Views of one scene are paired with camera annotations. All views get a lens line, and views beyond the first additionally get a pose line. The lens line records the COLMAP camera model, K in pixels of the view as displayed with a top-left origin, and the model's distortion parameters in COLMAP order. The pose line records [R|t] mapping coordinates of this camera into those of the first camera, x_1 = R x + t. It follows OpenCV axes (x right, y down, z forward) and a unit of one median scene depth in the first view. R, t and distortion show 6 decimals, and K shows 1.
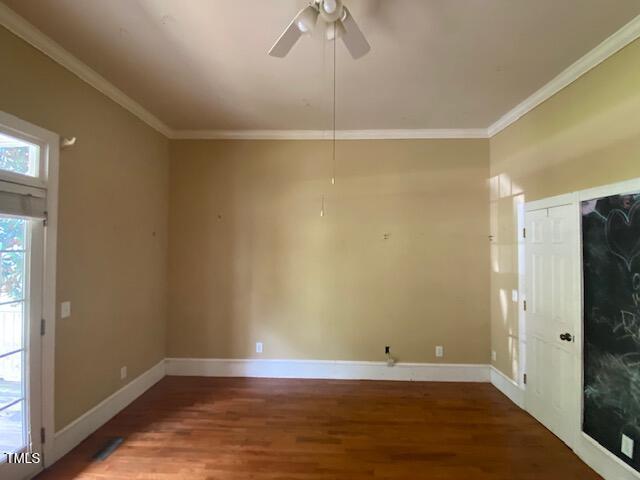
lens RADIAL K [[273.6, 0, 321.5], [0, 273.6, 242.3], [0, 0, 1]] dist [0.000089, -0.015640]
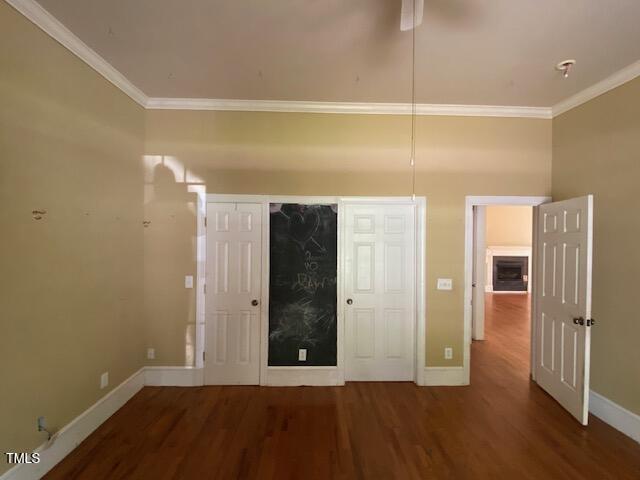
lens RADIAL K [[273.6, 0, 321.5], [0, 273.6, 242.3], [0, 0, 1]] dist [0.000089, -0.015640]
pose [[-0.047889, -0.002863, 0.998849, -0.458713], [-0.029621, 0.999560, 0.001445, 0.041749], [-0.998413, -0.029518, -0.047953, 0.760991]]
